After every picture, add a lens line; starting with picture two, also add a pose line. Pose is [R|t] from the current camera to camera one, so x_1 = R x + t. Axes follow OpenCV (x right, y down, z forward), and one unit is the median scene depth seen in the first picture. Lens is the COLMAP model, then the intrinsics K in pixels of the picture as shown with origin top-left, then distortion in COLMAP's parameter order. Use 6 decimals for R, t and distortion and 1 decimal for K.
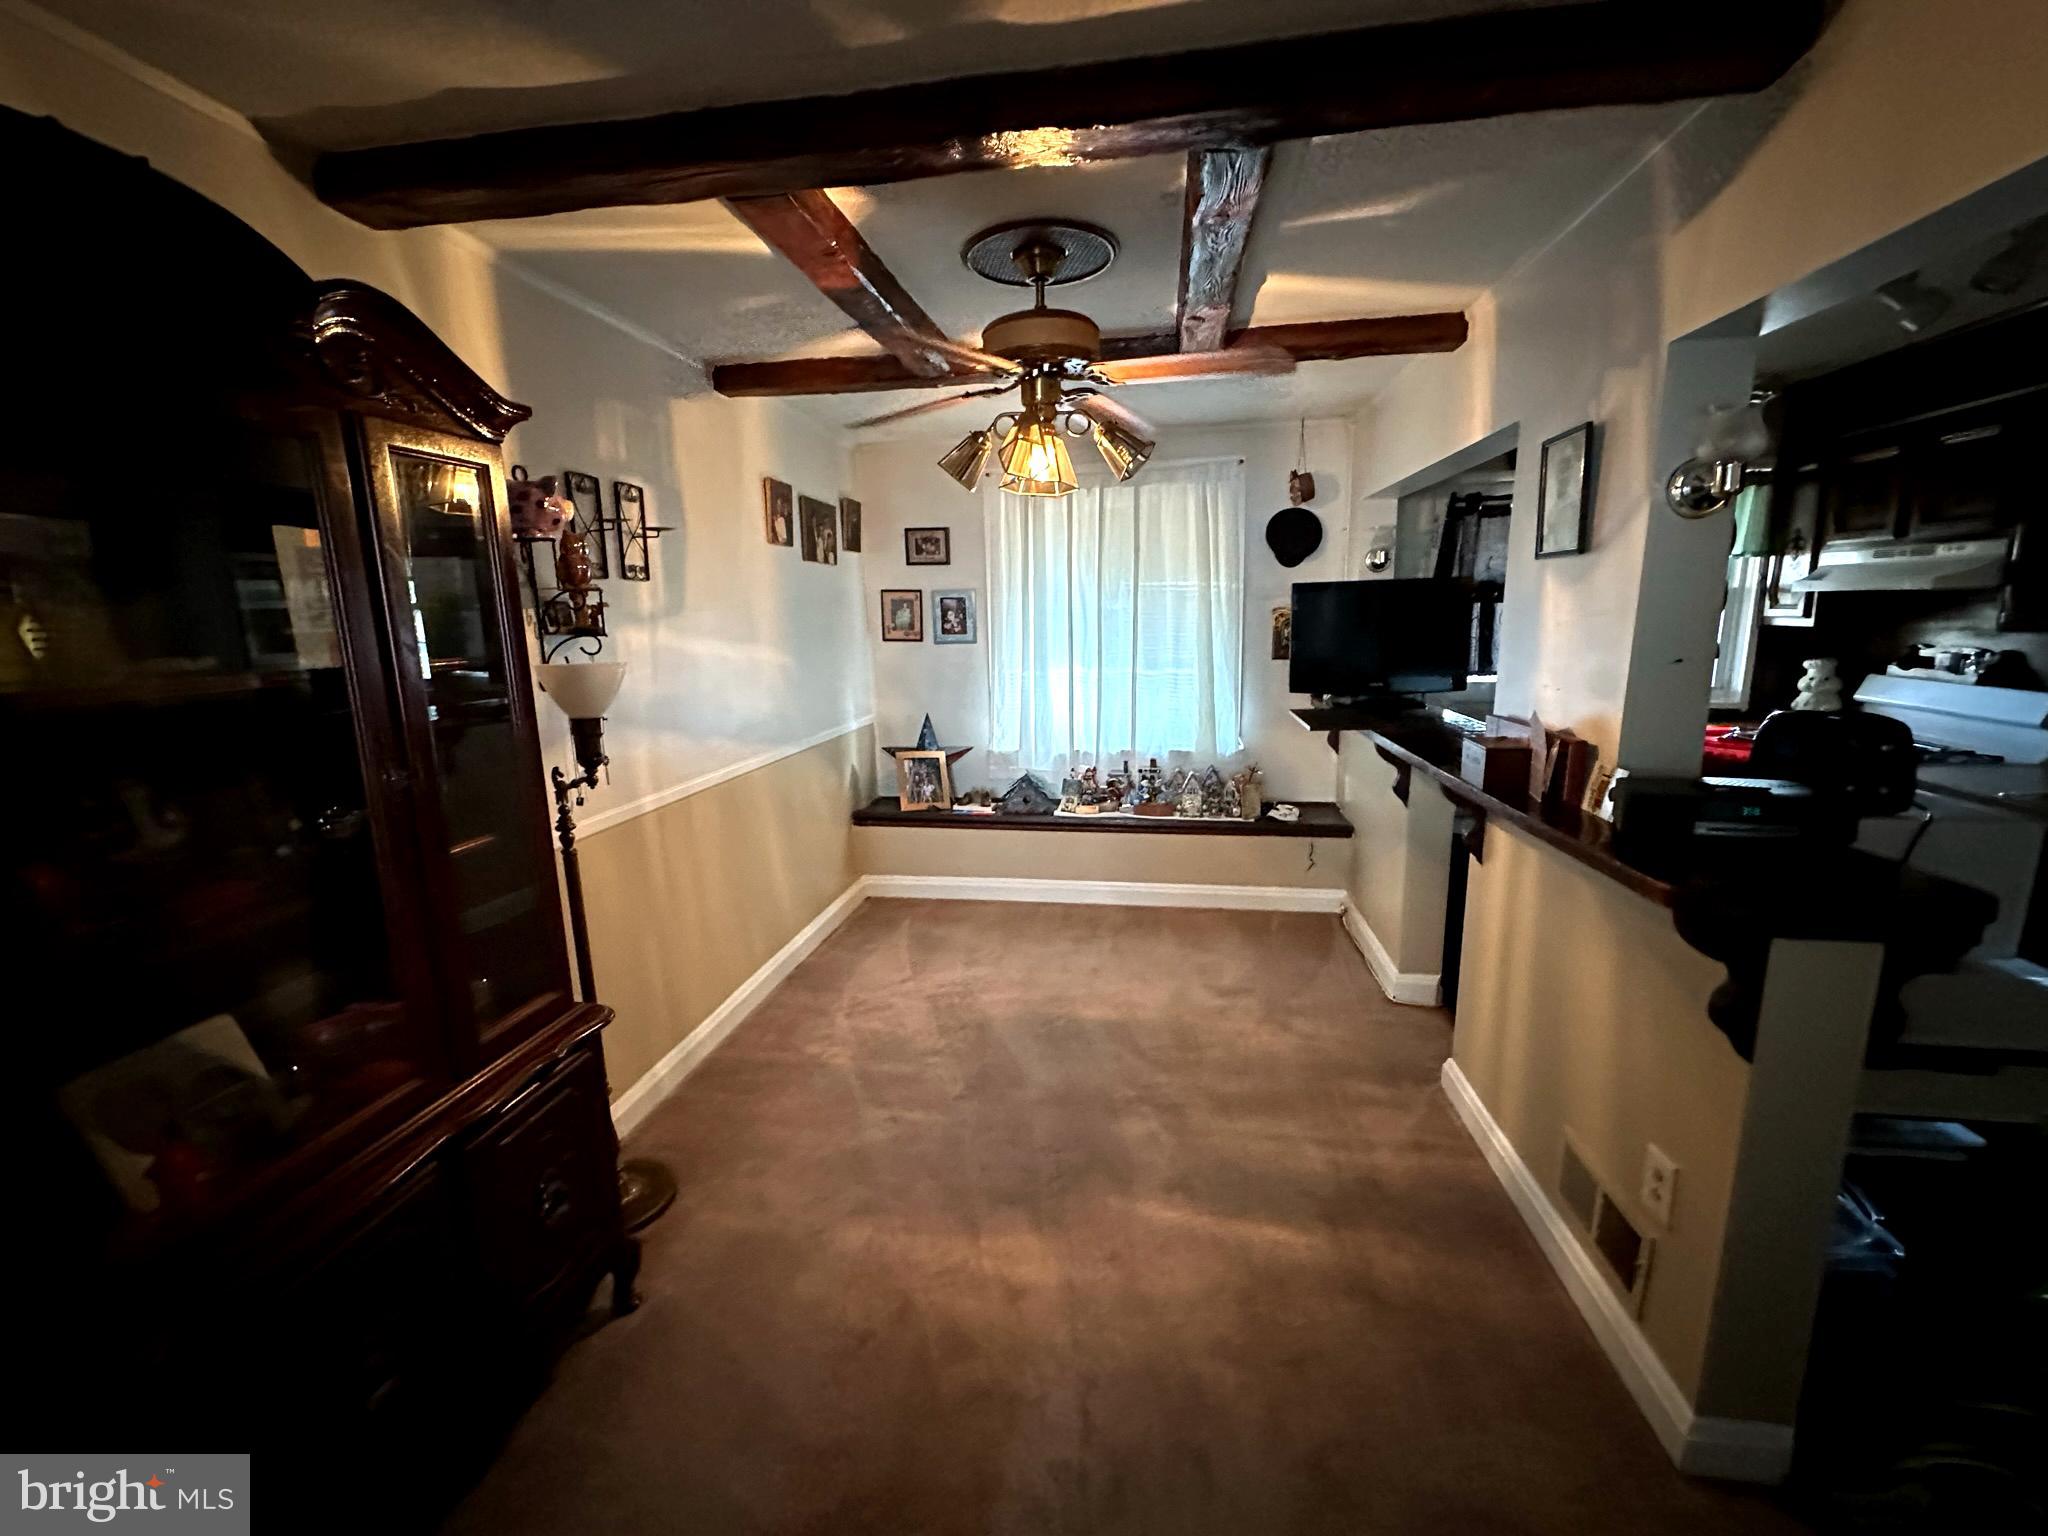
lens RADIAL K [[818.5, 0, 1022.2], [0, 818.5, 773.0], [0, 0, 1]] dist [-0.002118, 0.000736]
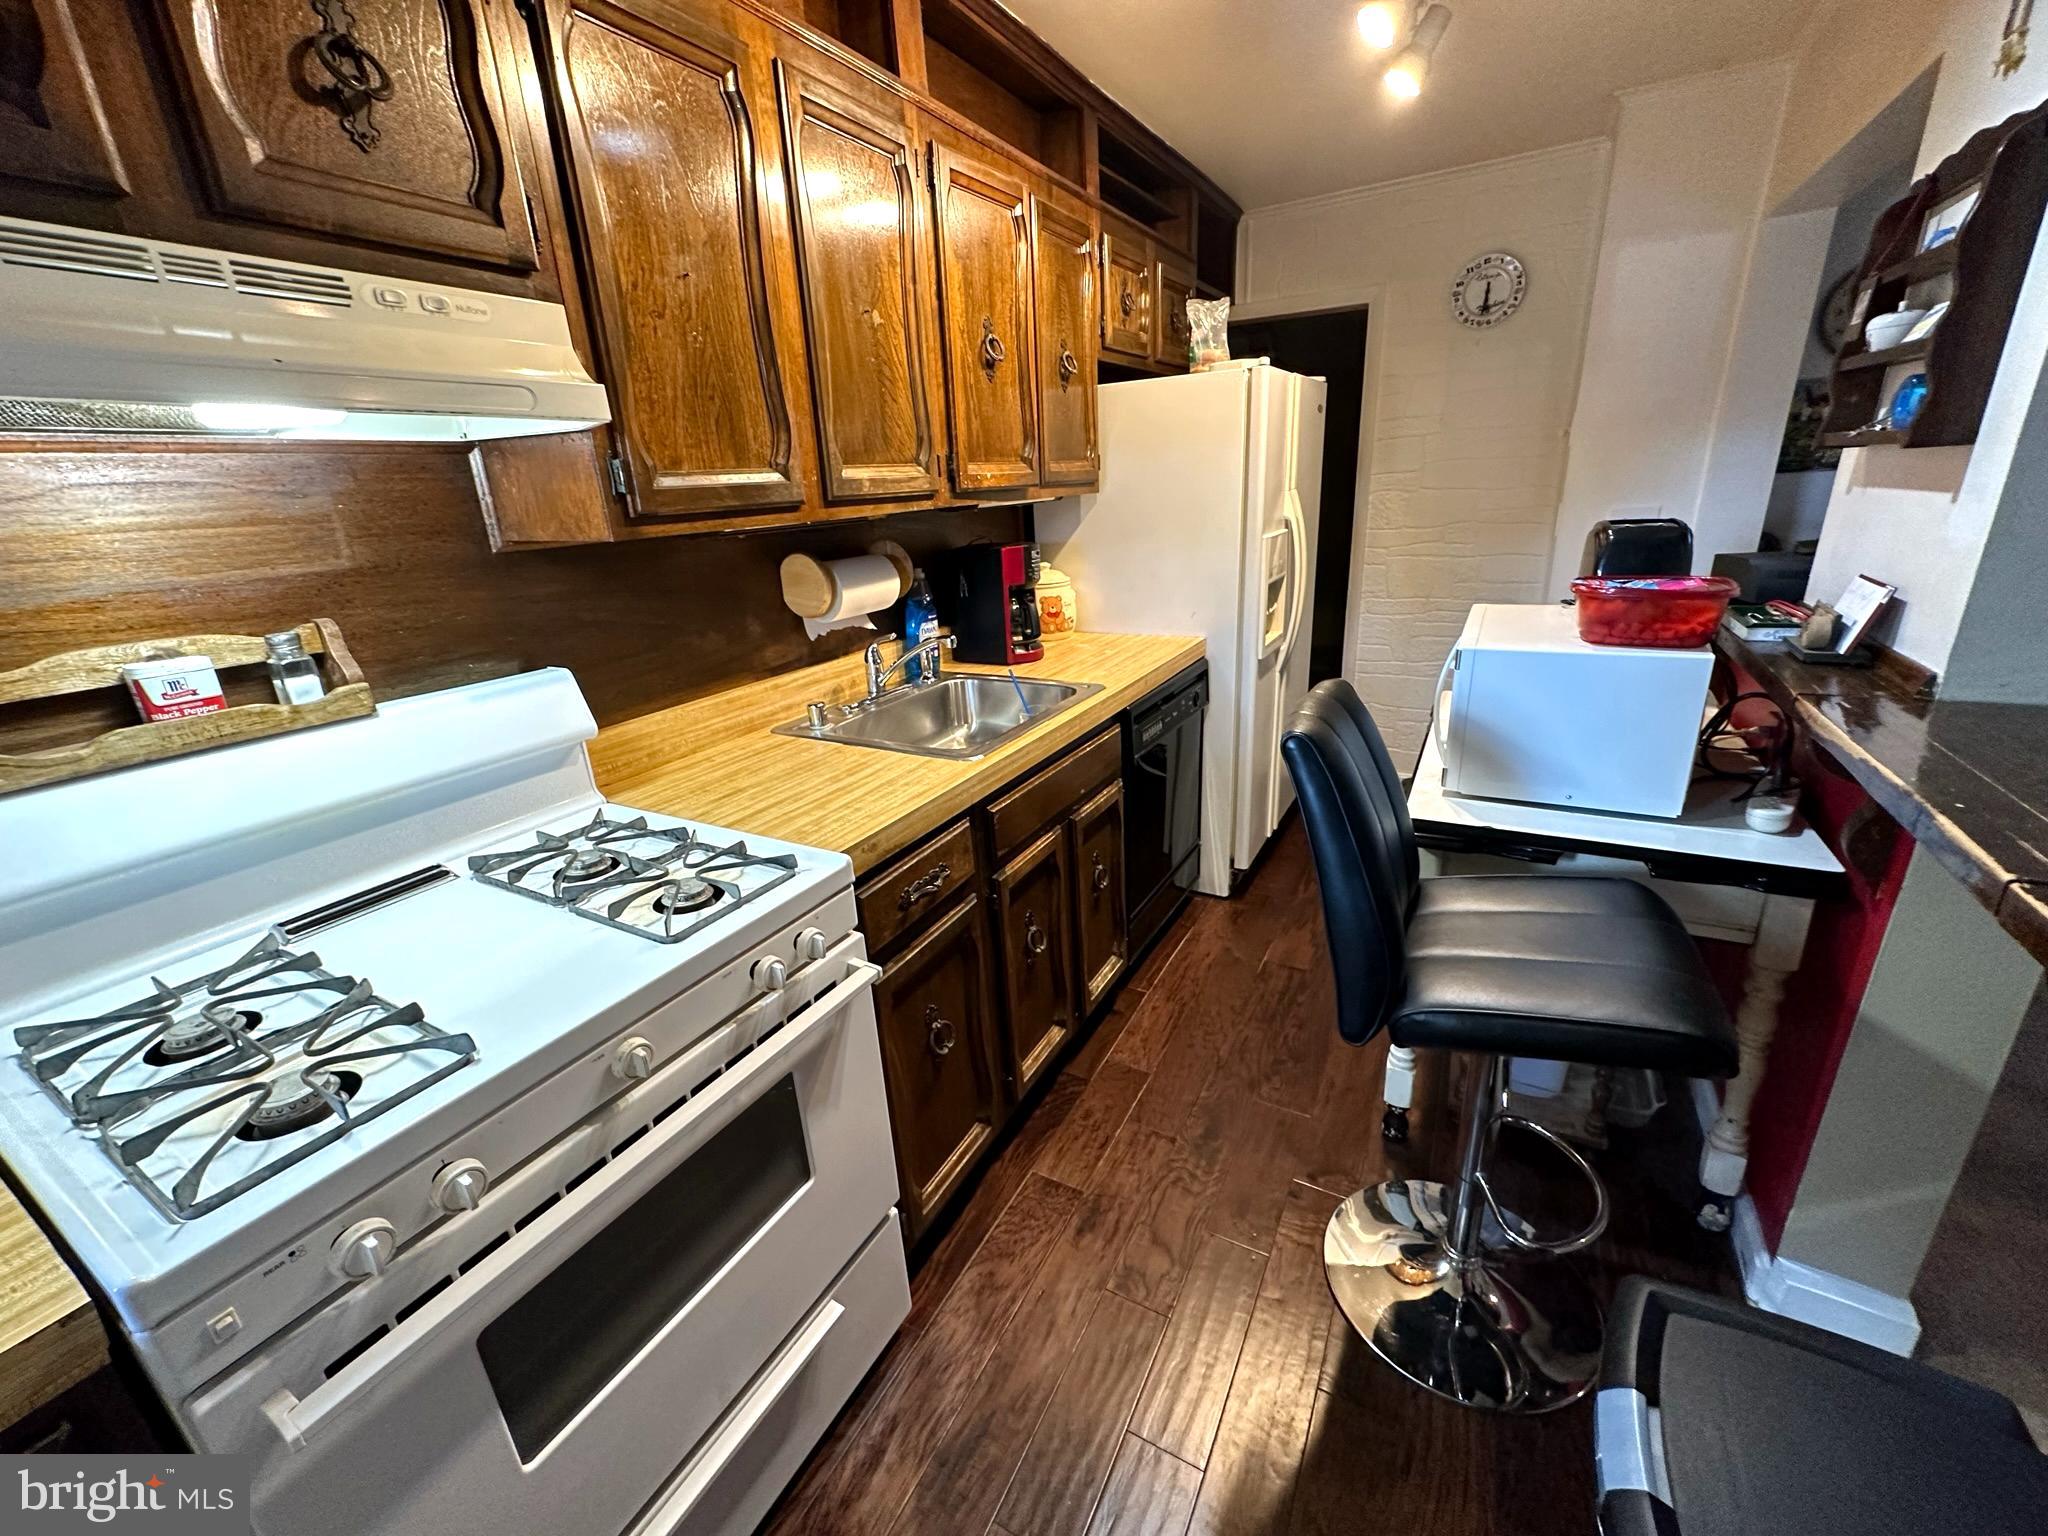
lens RADIAL K [[818.5, 0, 1022.2], [0, 818.5, 773.0], [0, 0, 1]] dist [-0.002118, 0.000736]
pose [[-0.933258, -0.041425, 0.356810, 0.562076], [0.149279, 0.858760, 0.490149, -0.168946], [-0.326718, 0.510700, -0.795261, 0.916990]]
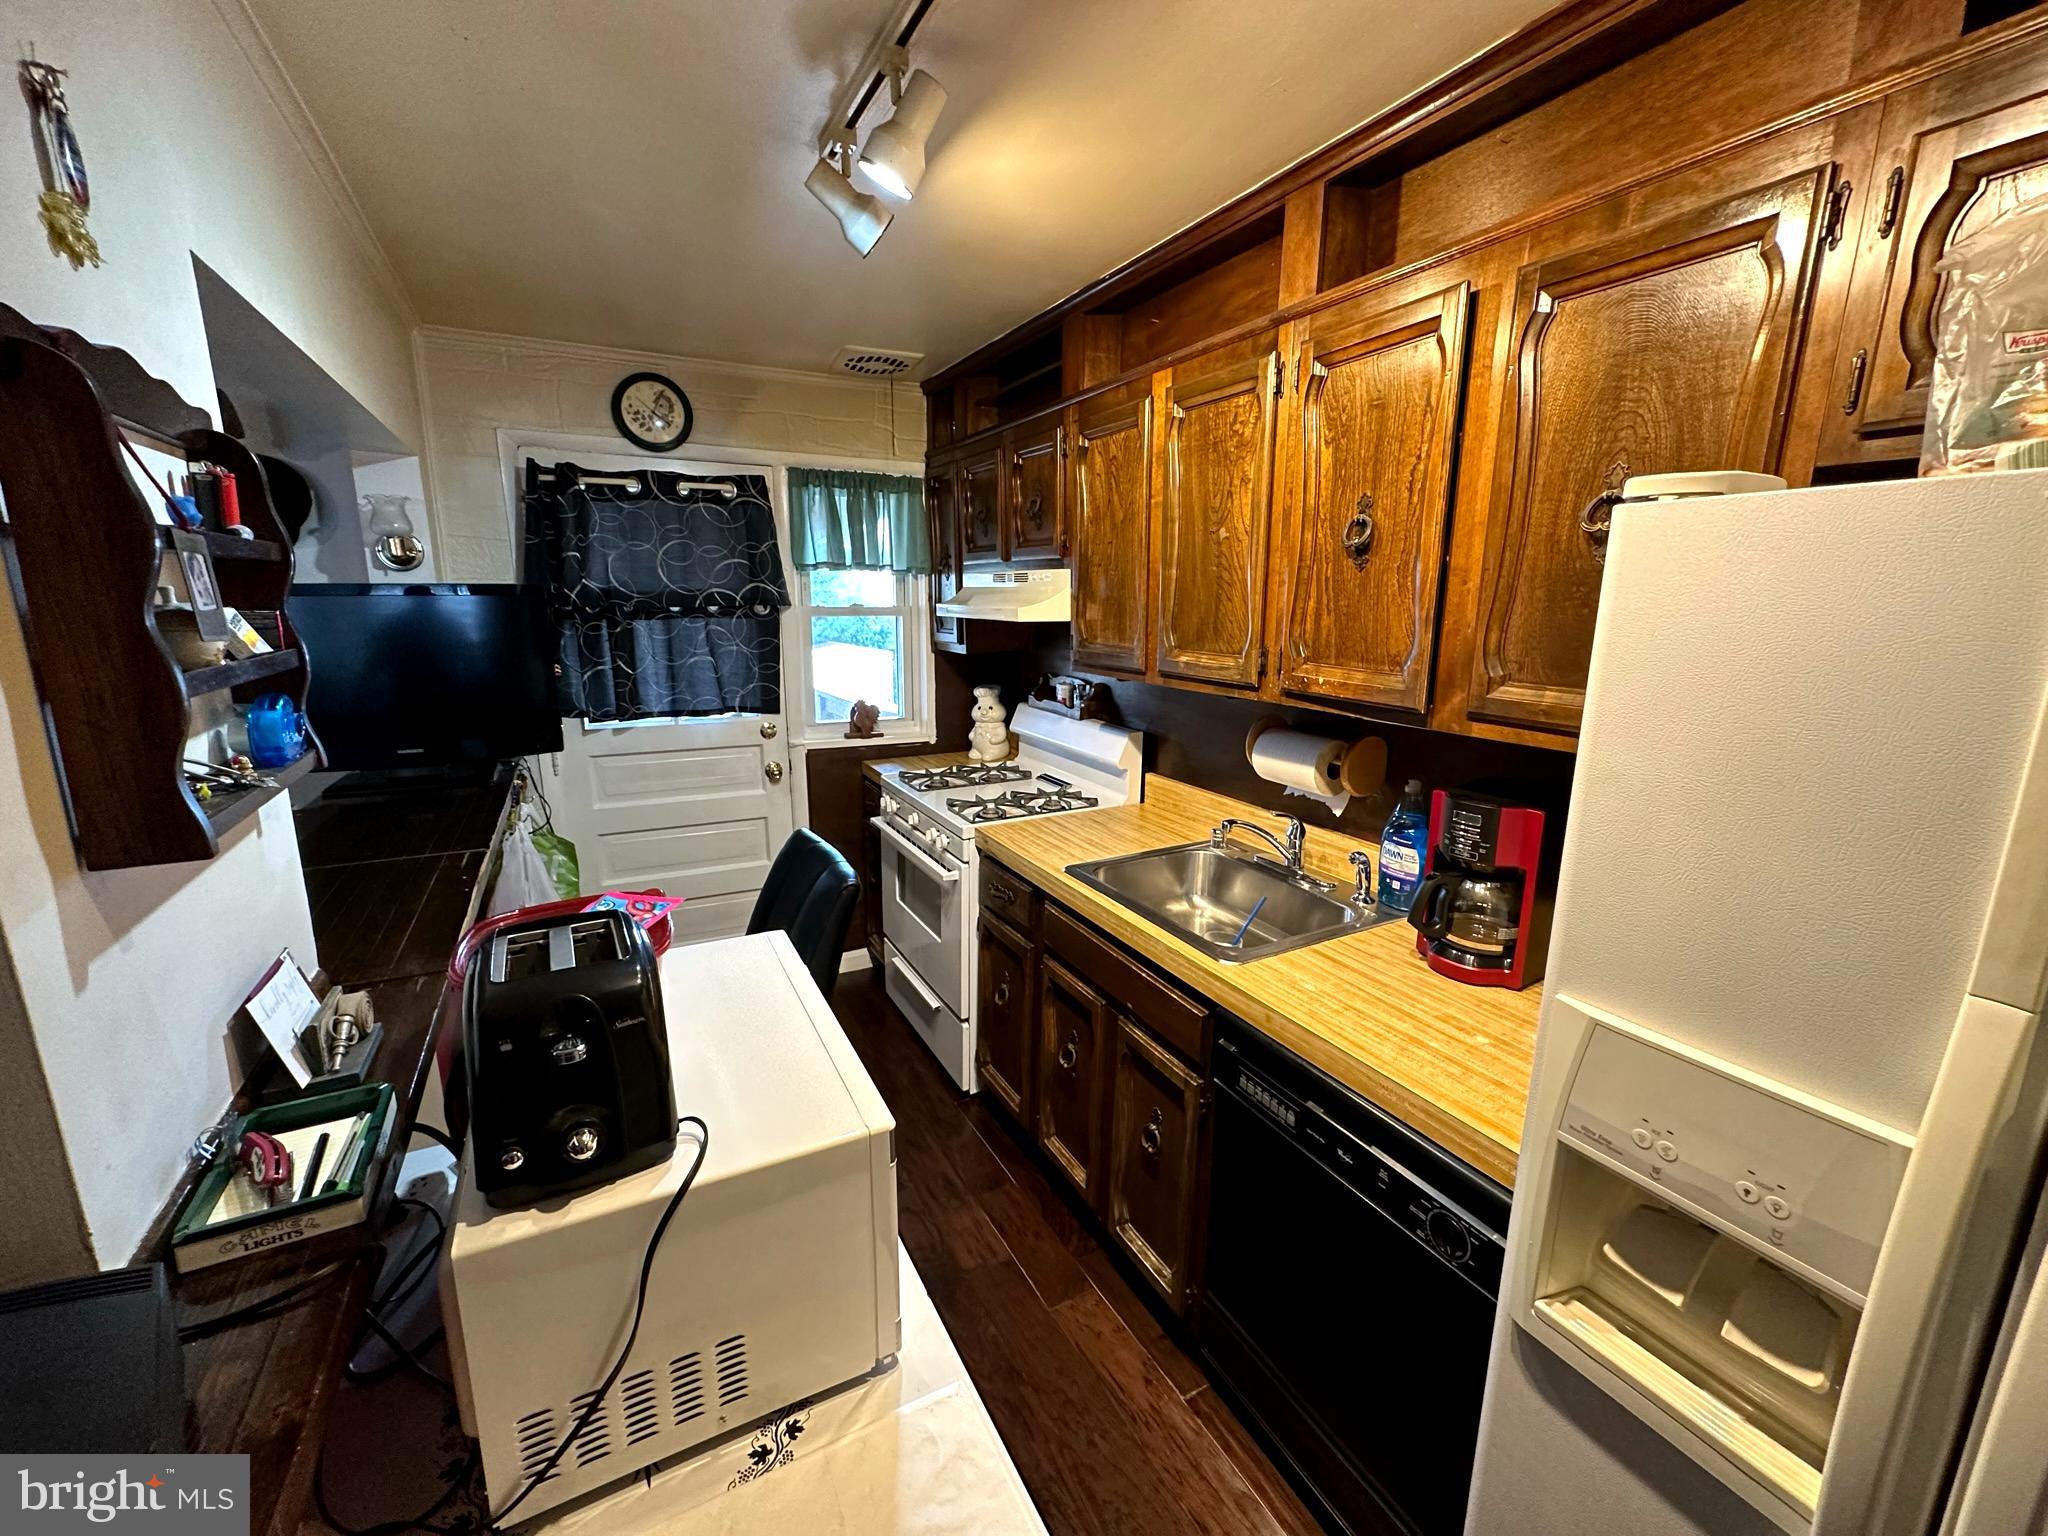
lens RADIAL K [[818.5, 0, 1022.2], [0, 818.5, 773.0], [0, 0, 1]] dist [-0.002118, 0.000736]
pose [[0.799292, -0.098007, 0.592897, 0.400769], [0.091456, 0.994957, 0.041176, -0.068410], [-0.593943, 0.021312, 0.804225, 0.199674]]
